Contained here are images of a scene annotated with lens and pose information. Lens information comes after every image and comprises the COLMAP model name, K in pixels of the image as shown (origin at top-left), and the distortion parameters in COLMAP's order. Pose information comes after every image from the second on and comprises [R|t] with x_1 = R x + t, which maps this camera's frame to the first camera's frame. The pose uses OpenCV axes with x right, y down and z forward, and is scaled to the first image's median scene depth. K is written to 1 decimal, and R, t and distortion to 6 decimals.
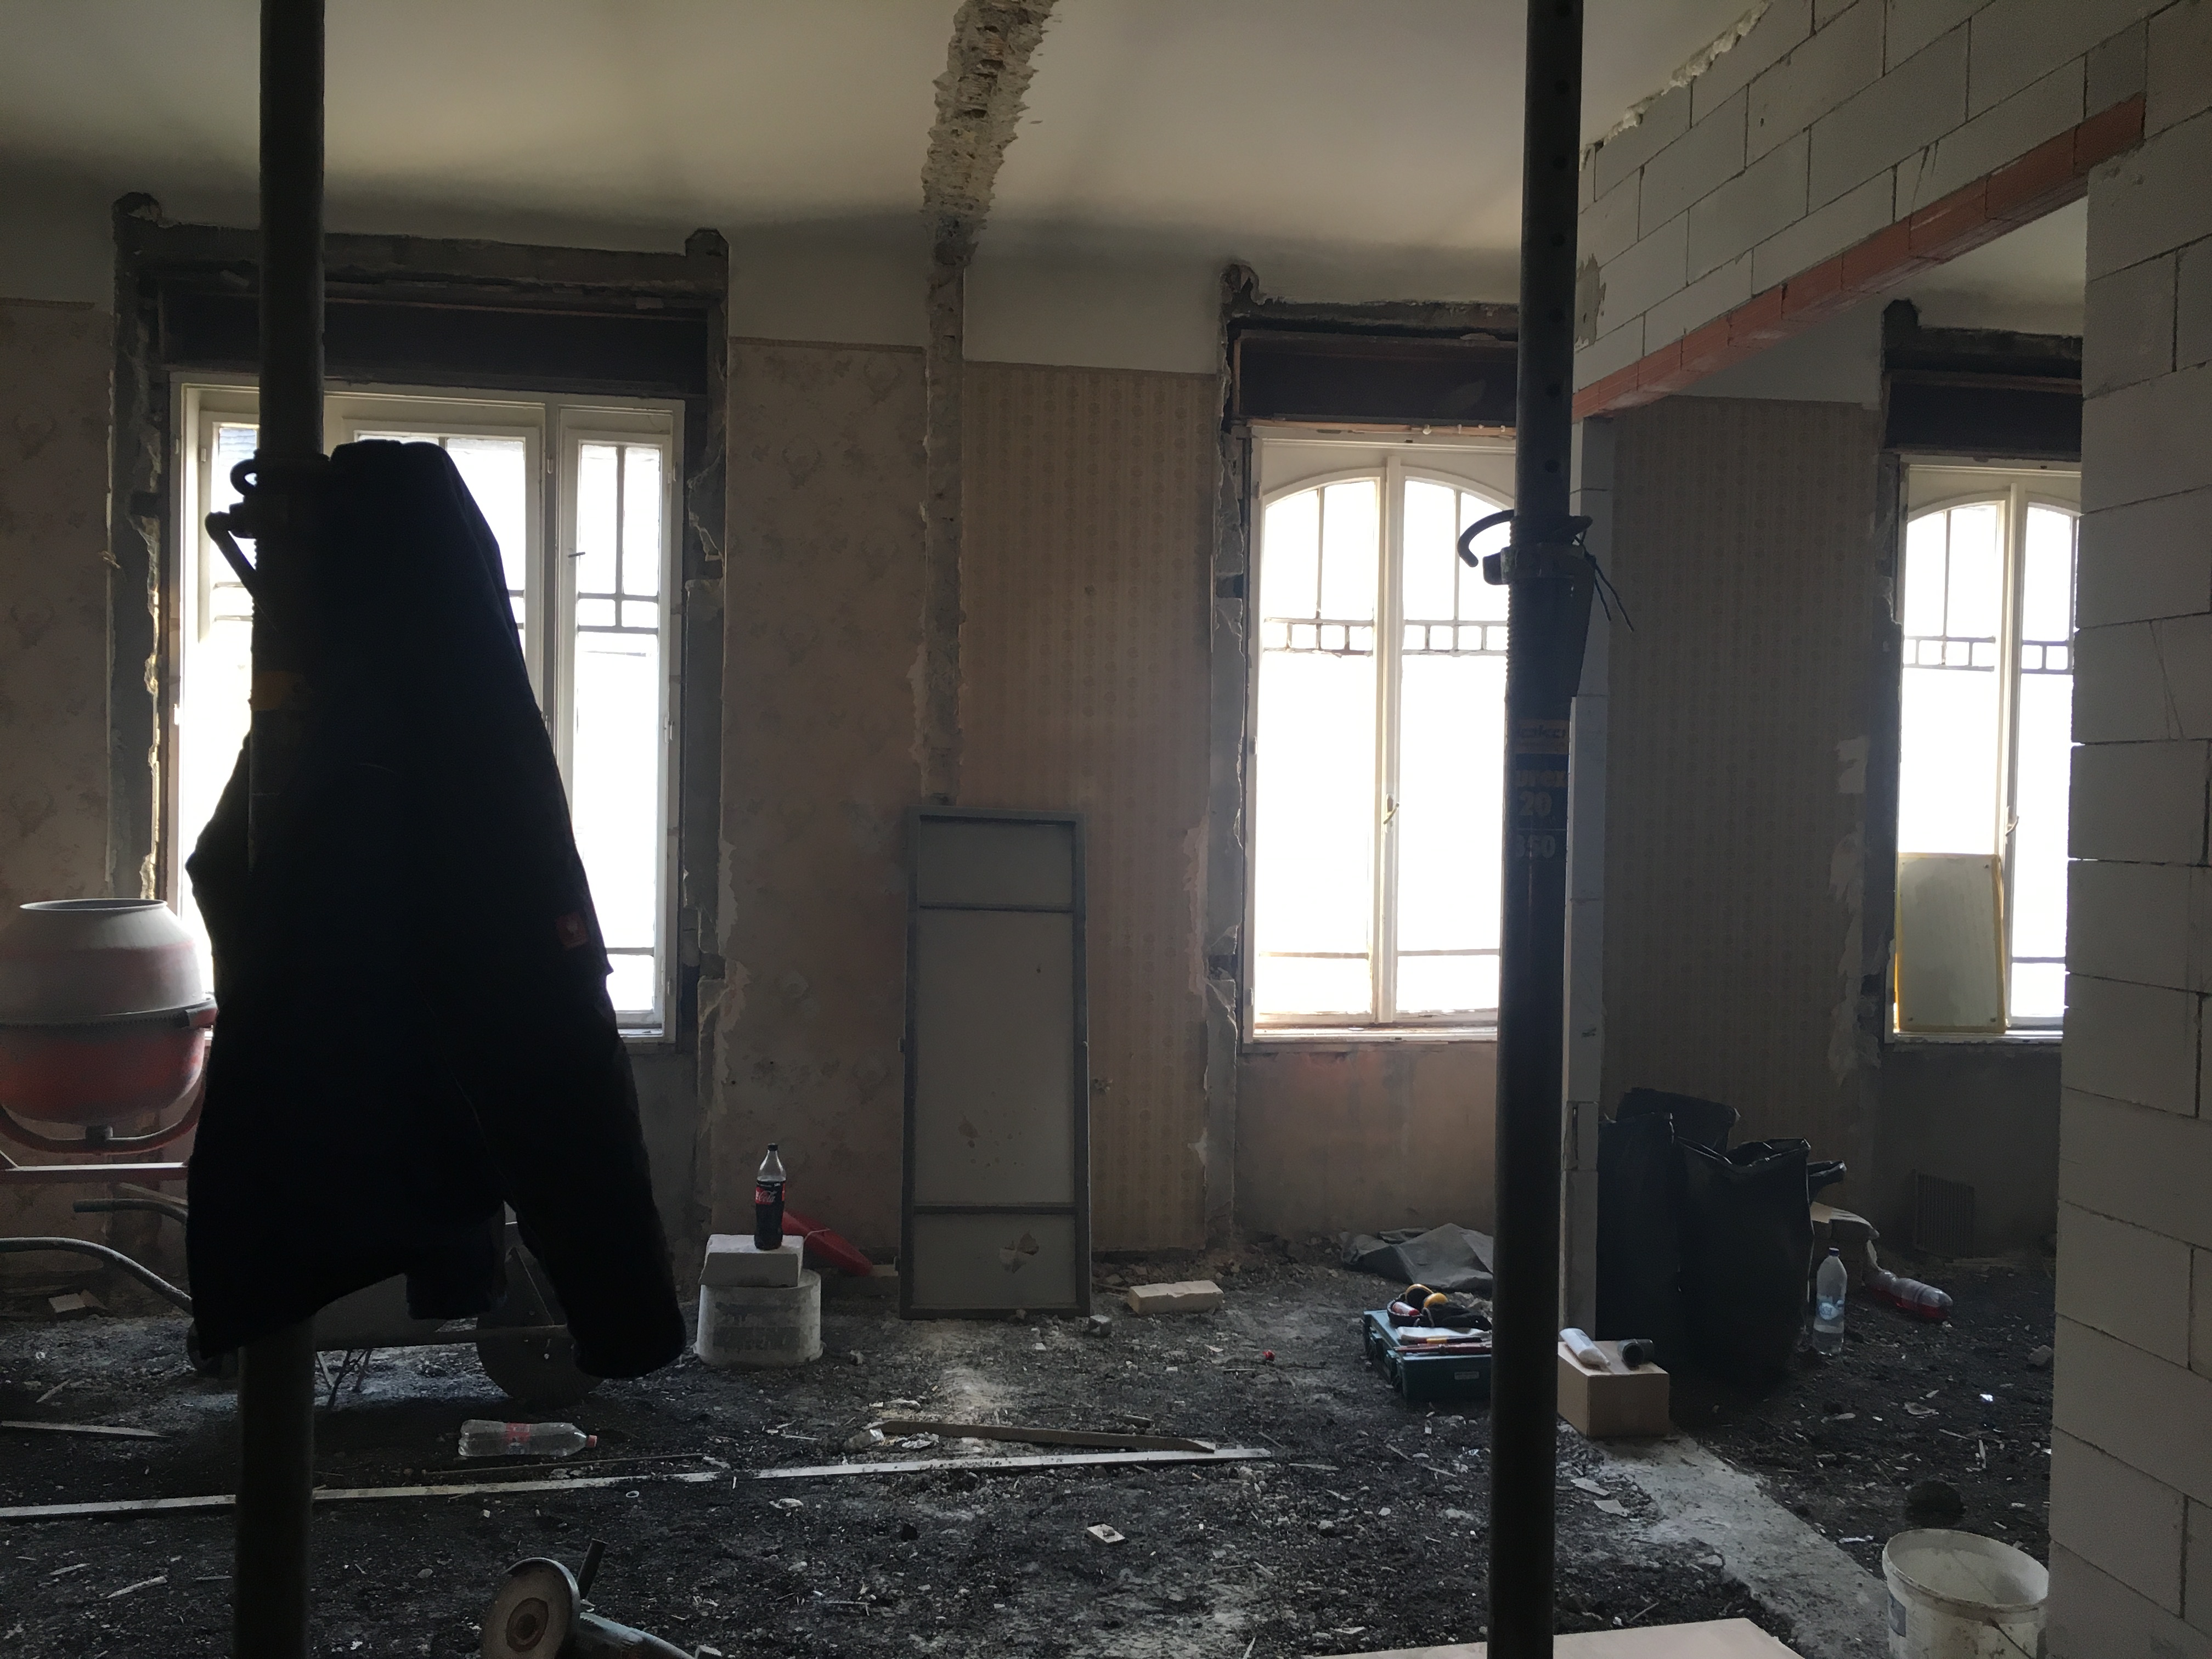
lens RADIAL K [[1873.3, 0, 1106.0], [0, 1873.3, 829.5], [0, 0, 1]] dist [0.068843, -0.084863]
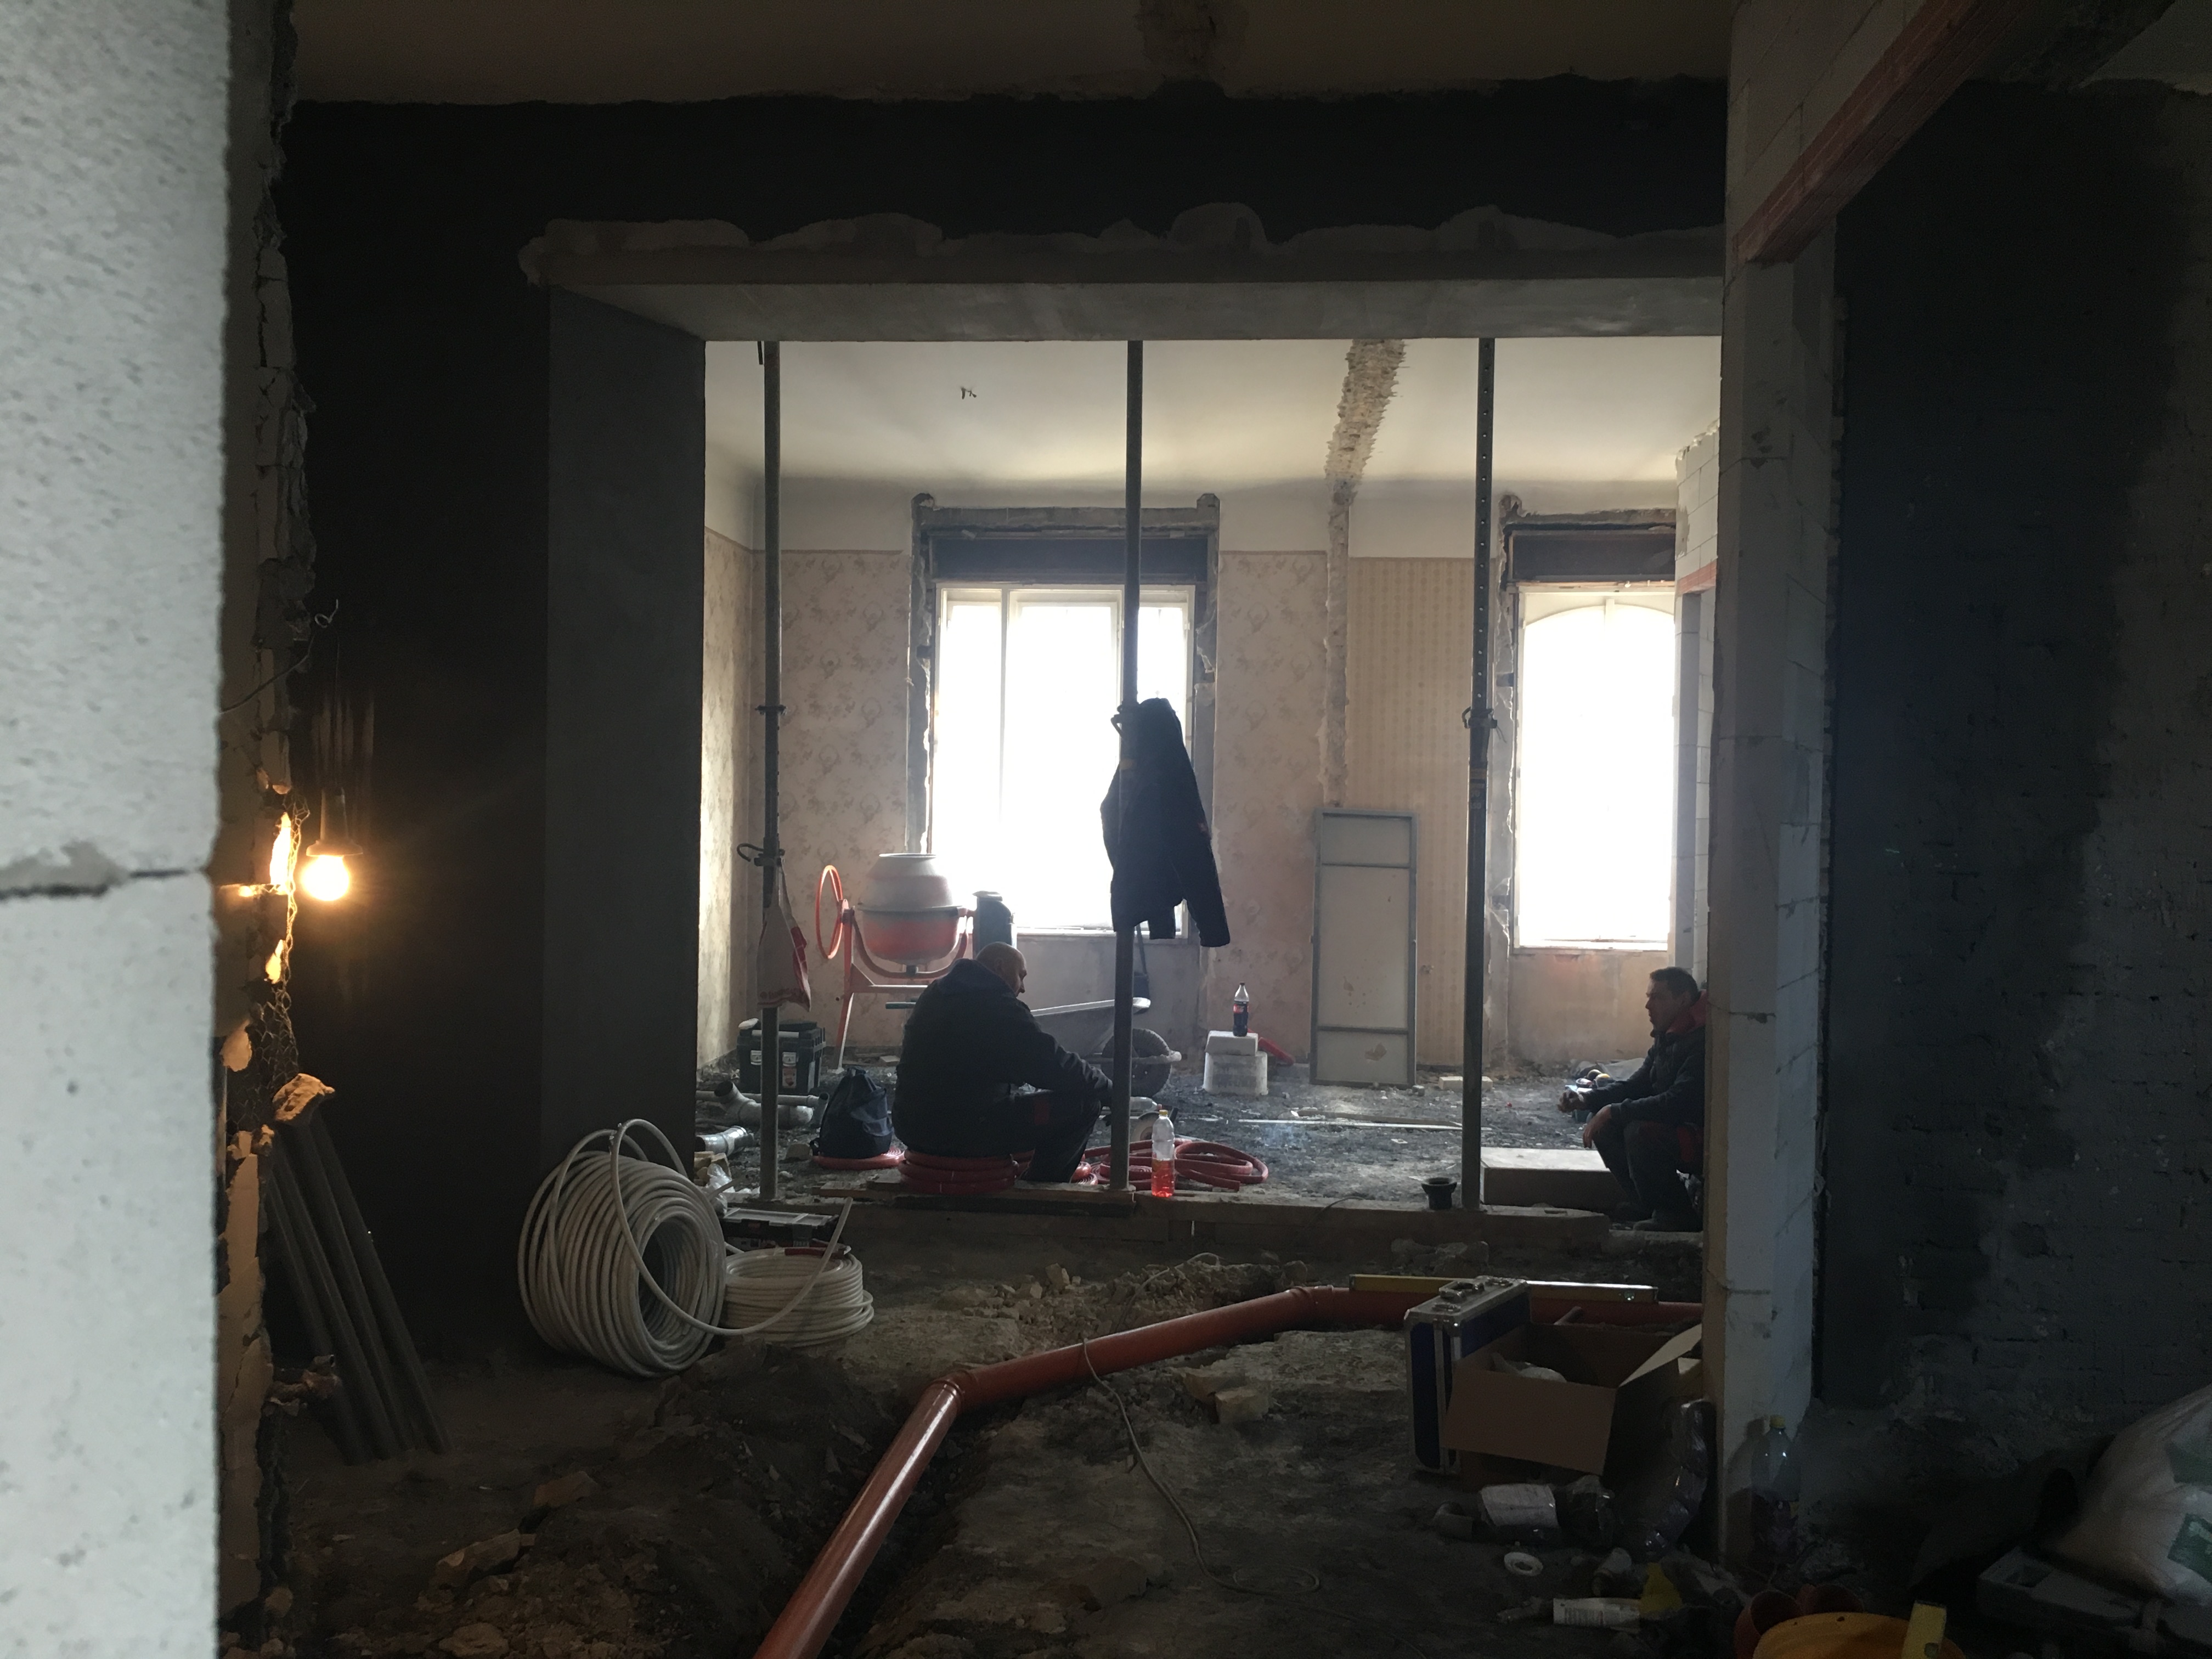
lens RADIAL K [[1873.3, 0, 1106.0], [0, 1873.3, 829.5], [0, 0, 1]] dist [0.068843, -0.084863]
pose [[0.972089, 0.002367, -0.234601, 0.119176], [-0.004978, 0.999932, -0.010540, 0.028069], [0.234561, 0.011414, 0.972035, -0.784399]]
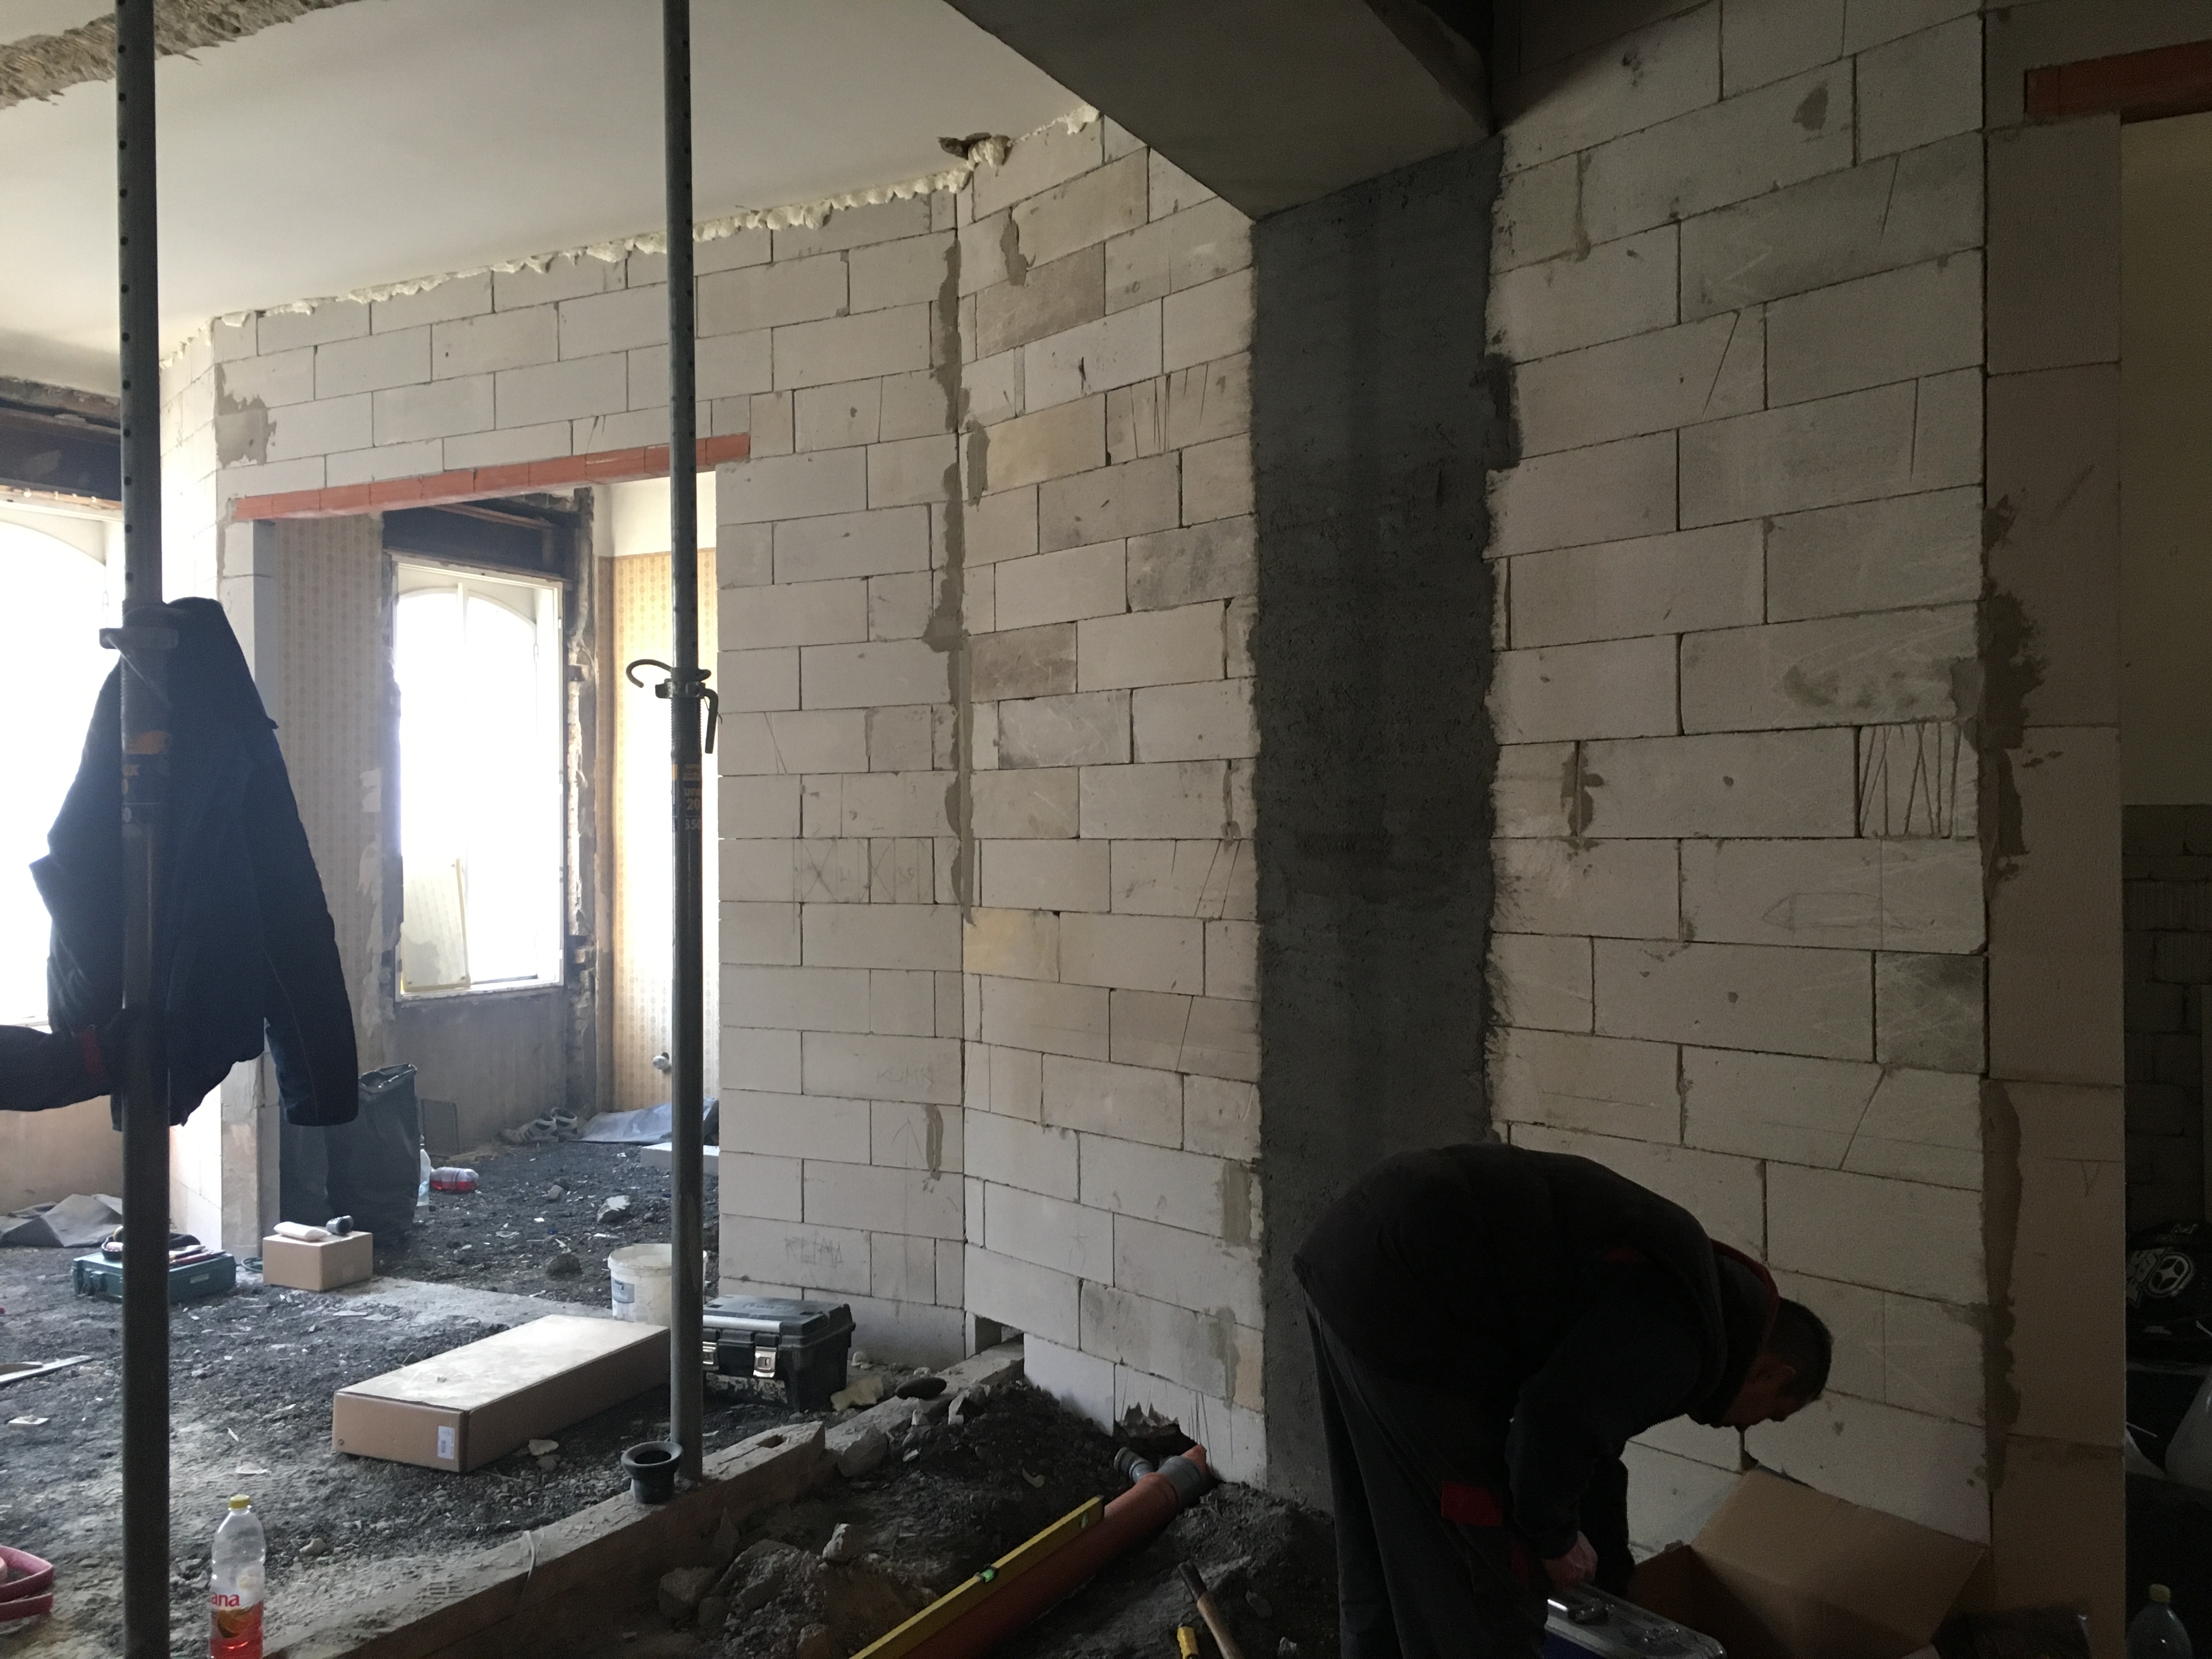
lens RADIAL K [[1873.3, 0, 1106.0], [0, 1873.3, 829.5], [0, 0, 1]] dist [0.068843, -0.084863]
pose [[0.599843, -0.019415, 0.799882, -0.374557], [0.031313, 0.999509, 0.000778, 0.008451], [-0.799505, 0.024580, 0.600157, -0.202078]]
